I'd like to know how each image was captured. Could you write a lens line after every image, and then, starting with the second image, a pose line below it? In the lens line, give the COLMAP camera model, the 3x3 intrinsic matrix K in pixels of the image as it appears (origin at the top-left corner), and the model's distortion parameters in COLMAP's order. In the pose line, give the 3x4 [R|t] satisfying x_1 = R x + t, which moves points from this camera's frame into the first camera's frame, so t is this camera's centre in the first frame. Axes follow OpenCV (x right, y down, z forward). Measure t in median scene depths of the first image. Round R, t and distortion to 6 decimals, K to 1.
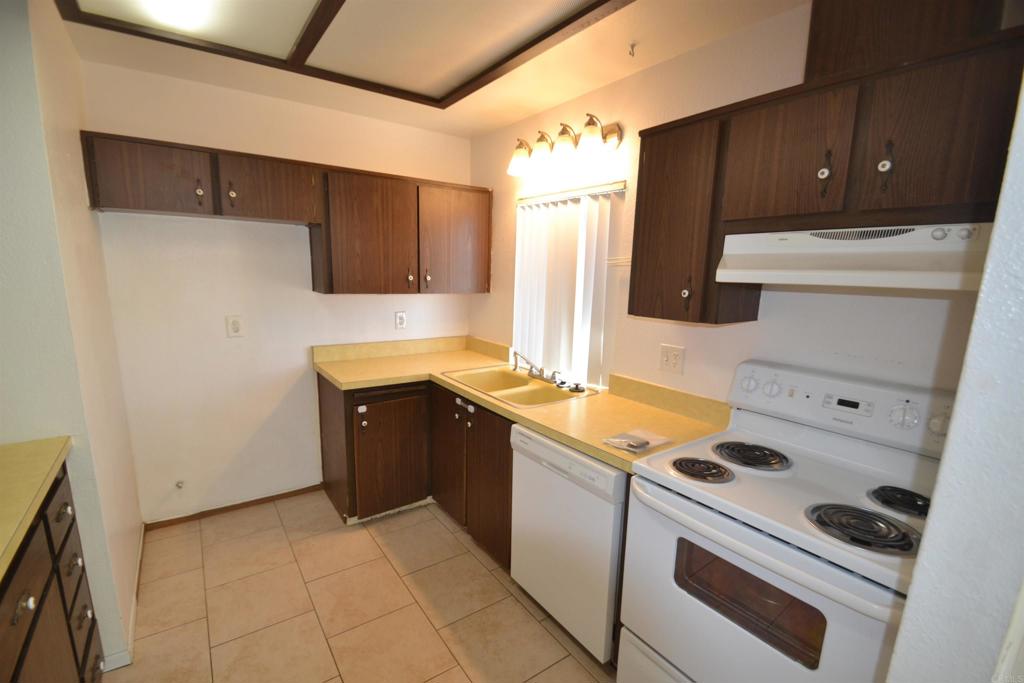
lens RADIAL K [[456.3, 0, 501.9], [0, 456.3, 362.7], [0, 0, 1]] dist [0.017606, -0.019156]
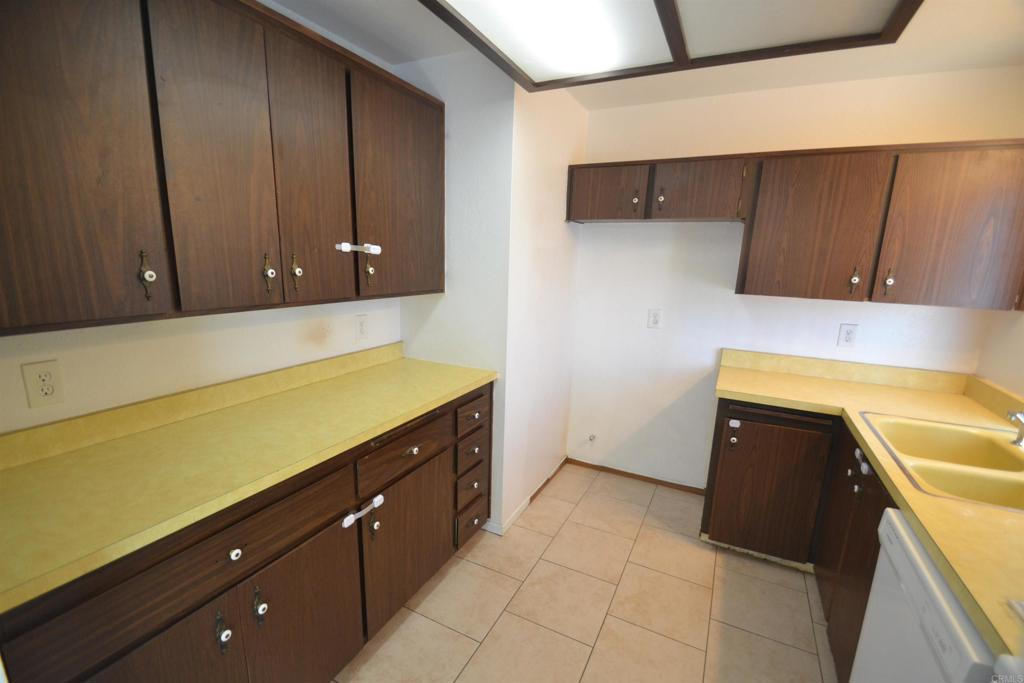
lens RADIAL K [[456.3, 0, 501.9], [0, 456.3, 362.7], [0, 0, 1]] dist [0.017606, -0.019156]
pose [[0.461928, 0.186929, -0.866995, 0.230153], [-0.192766, 0.975329, 0.107583, -0.022314], [0.865716, 0.117431, 0.486566, 0.150356]]
